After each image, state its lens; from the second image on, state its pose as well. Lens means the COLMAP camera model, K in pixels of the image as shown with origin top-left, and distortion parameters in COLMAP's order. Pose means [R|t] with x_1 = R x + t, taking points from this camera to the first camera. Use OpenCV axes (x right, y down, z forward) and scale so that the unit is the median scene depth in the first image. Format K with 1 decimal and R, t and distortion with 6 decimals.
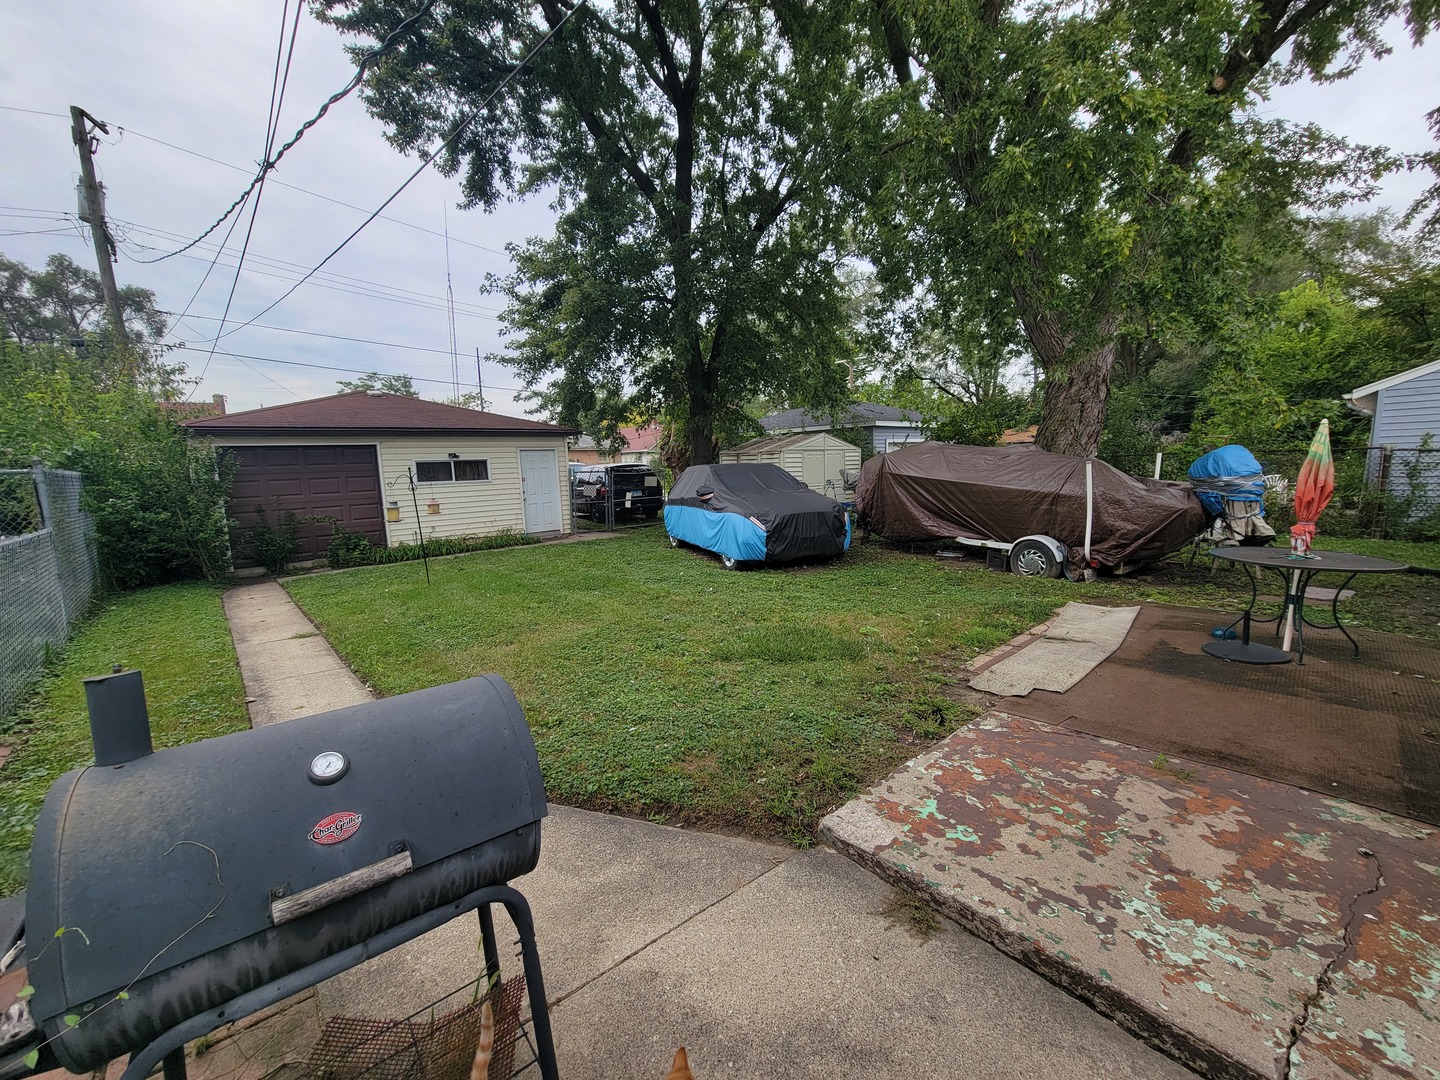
lens RADIAL K [[588.3, 0, 725.3], [0, 588.3, 541.9], [0, 0, 1]] dist [-0.006563, 0.003076]
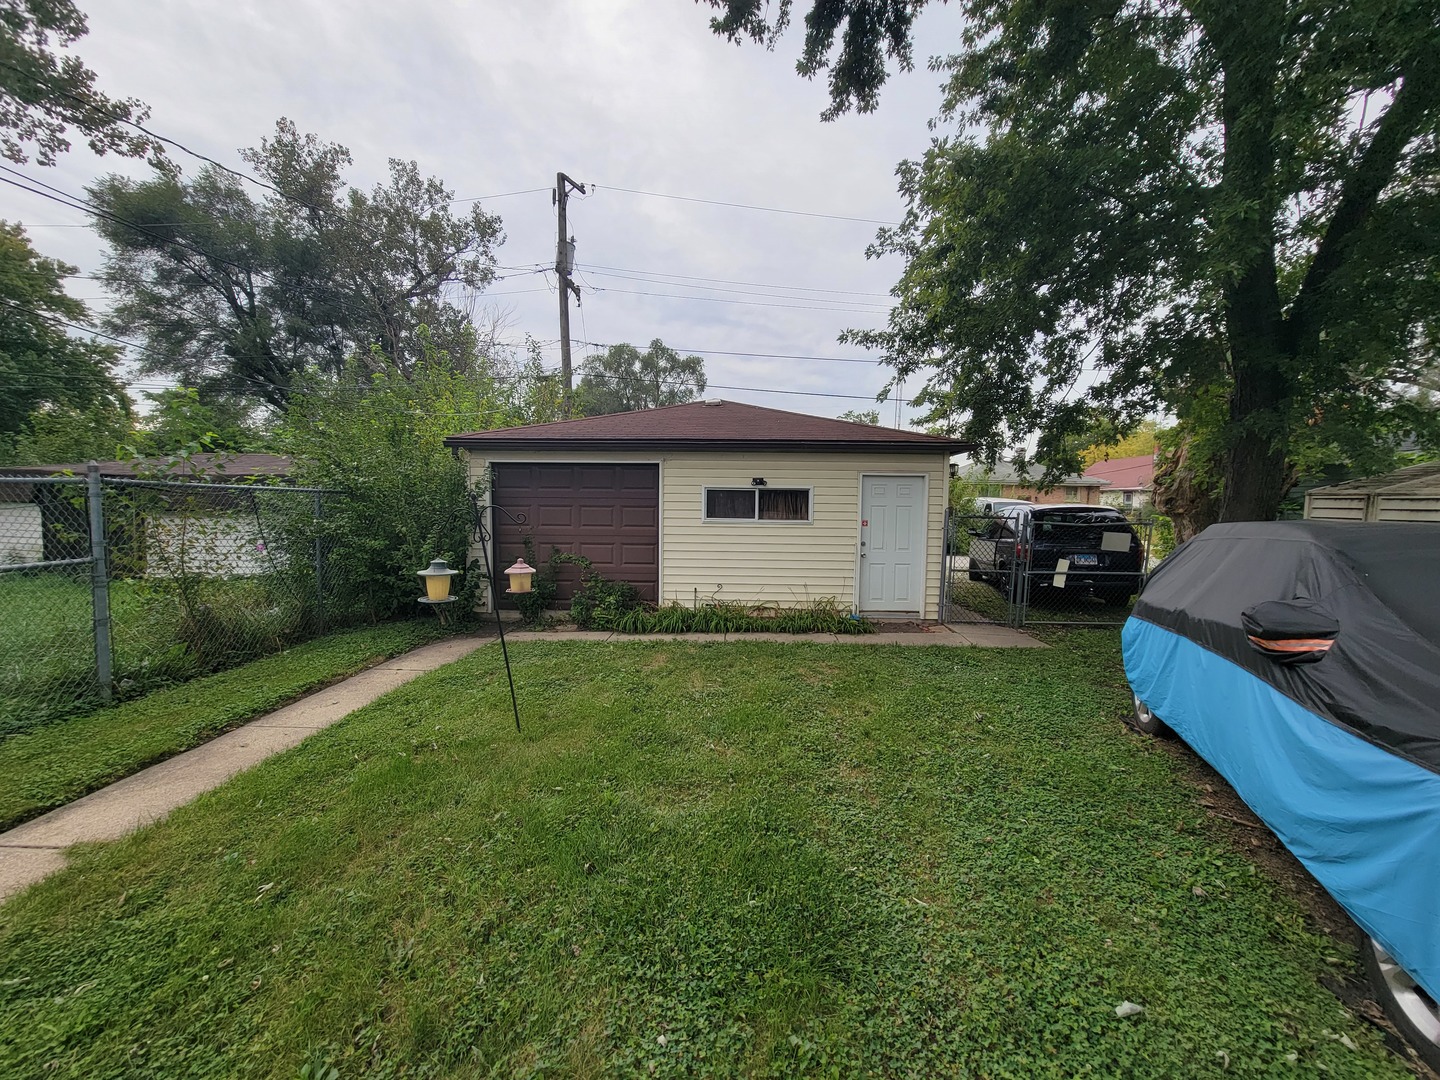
lens RADIAL K [[588.3, 0, 724.1], [0, 588.3, 545.7], [0, 0, 1]] dist [-0.006563, 0.003076]
pose [[0.729307, 0.093932, -0.677708, -0.034442], [-0.128910, 0.991655, -0.001278, -0.067666], [0.671933, 0.088296, 0.735330, 0.482686]]
